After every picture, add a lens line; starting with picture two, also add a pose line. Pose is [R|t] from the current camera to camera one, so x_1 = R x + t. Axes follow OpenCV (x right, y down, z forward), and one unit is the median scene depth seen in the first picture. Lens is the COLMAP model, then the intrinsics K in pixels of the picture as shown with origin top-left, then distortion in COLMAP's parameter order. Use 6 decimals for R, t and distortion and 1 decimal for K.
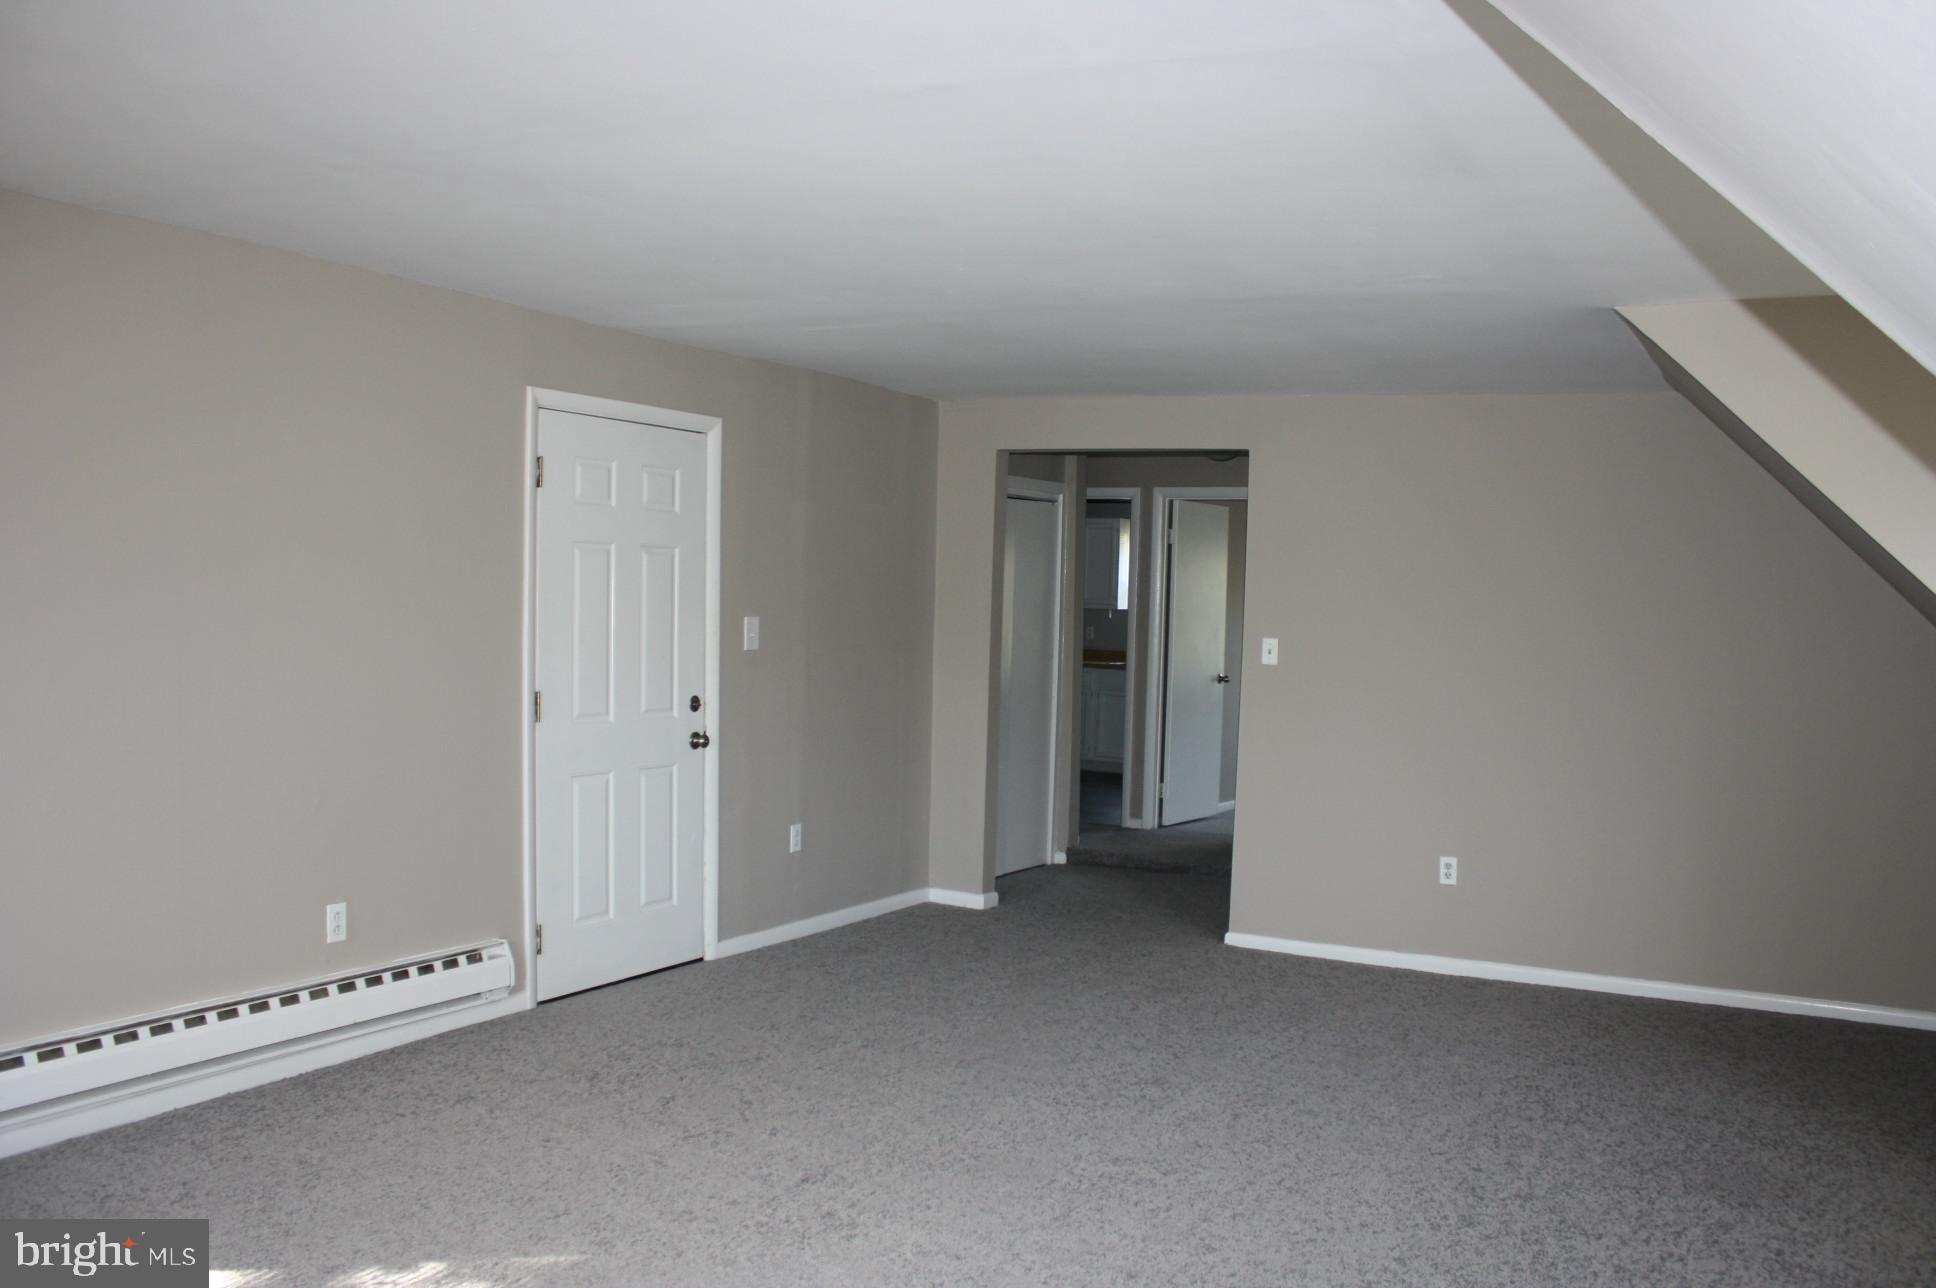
lens RADIAL K [[1618.9, 0, 968.0], [0, 1618.9, 644.0], [0, 0, 1]] dist [-0.086713, 0.012936]
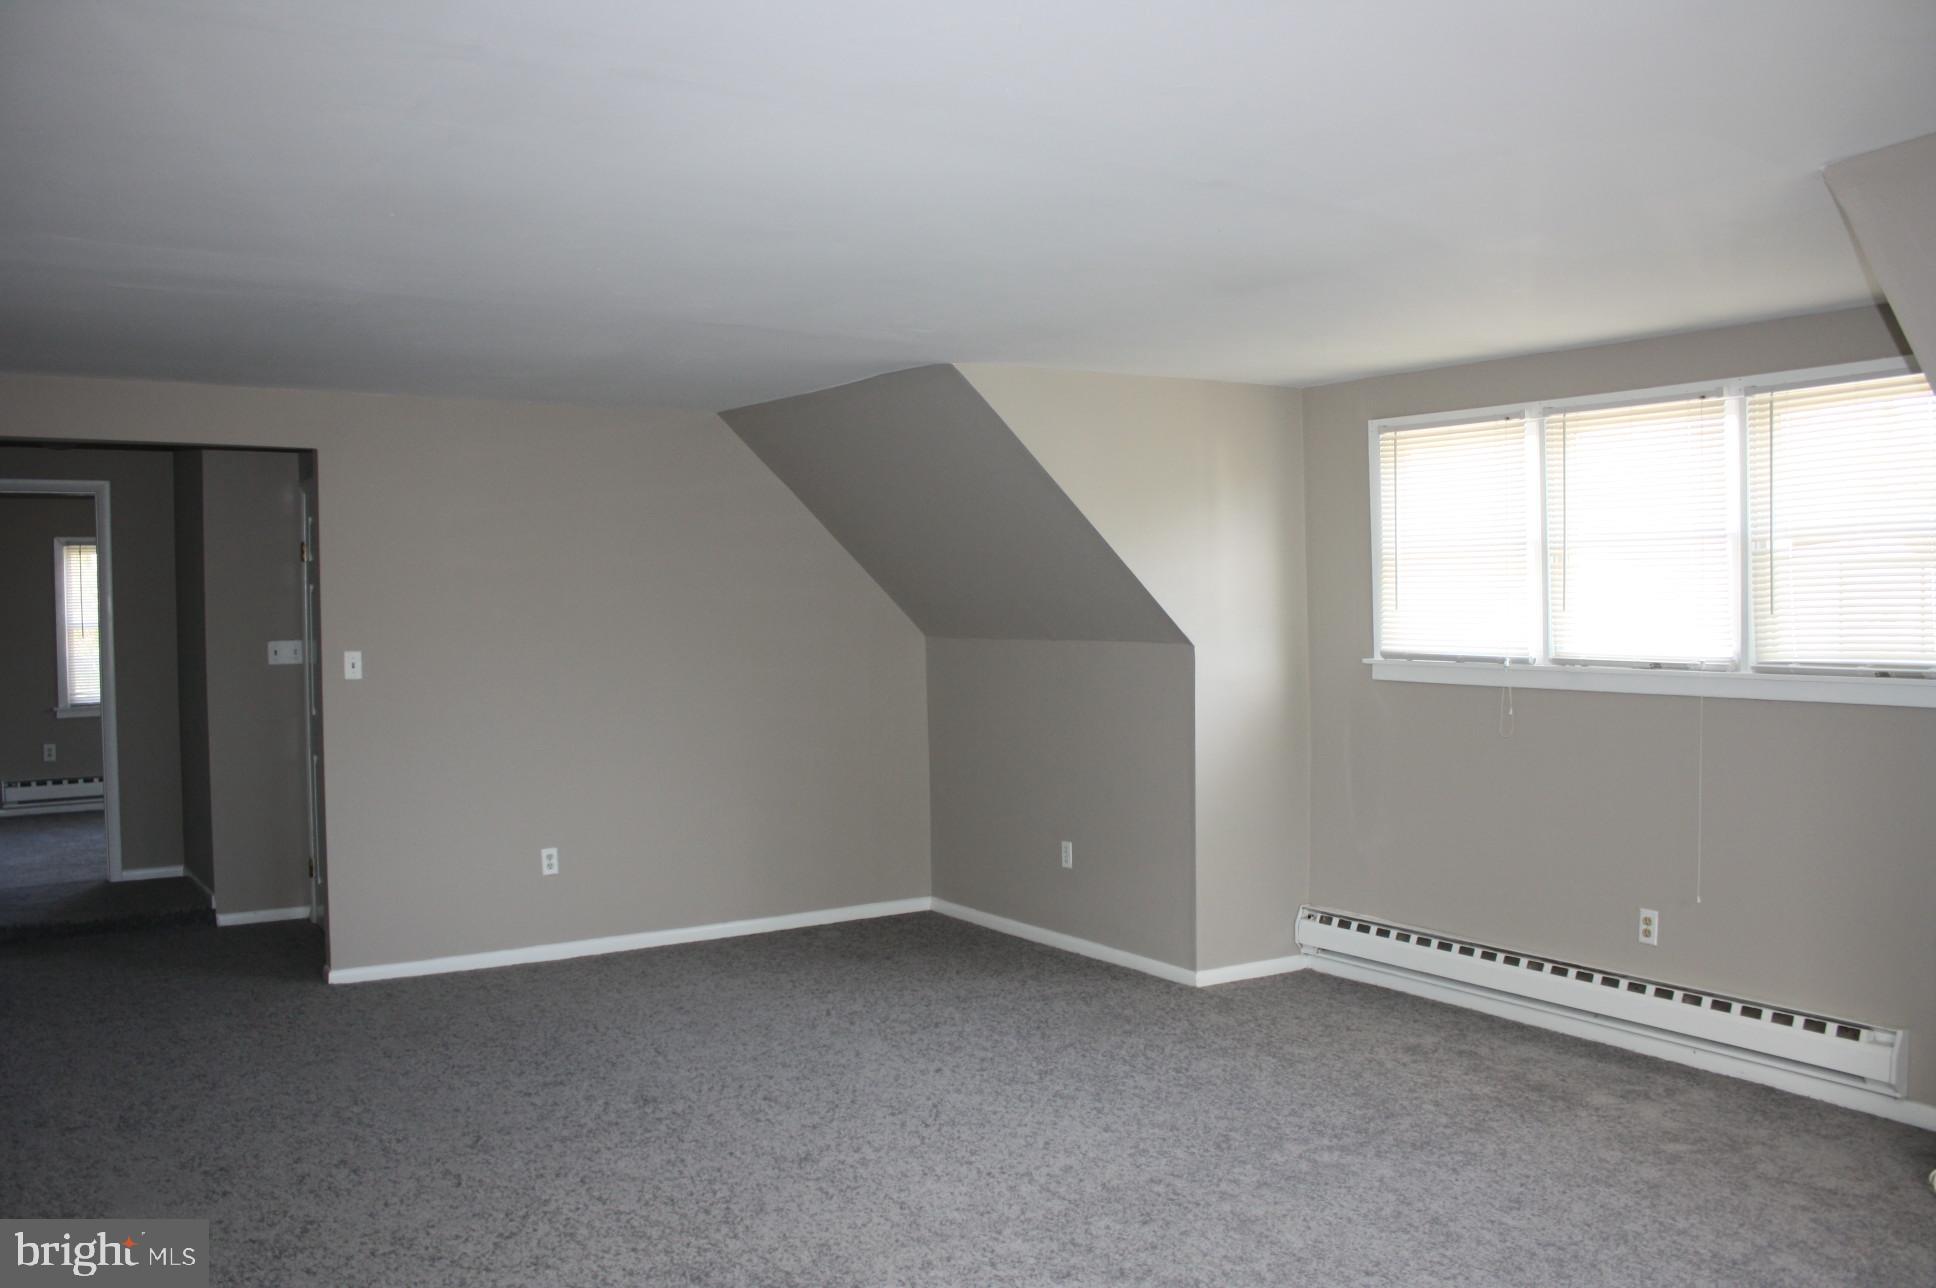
lens RADIAL K [[1618.9, 0, 968.0], [0, 1618.9, 644.0], [0, 0, 1]] dist [-0.086713, 0.012936]
pose [[0.469227, -0.058079, 0.881165, -0.493447], [0.038122, 0.998237, 0.045495, -0.038654], [-0.882254, 0.012244, 0.470614, 0.260149]]
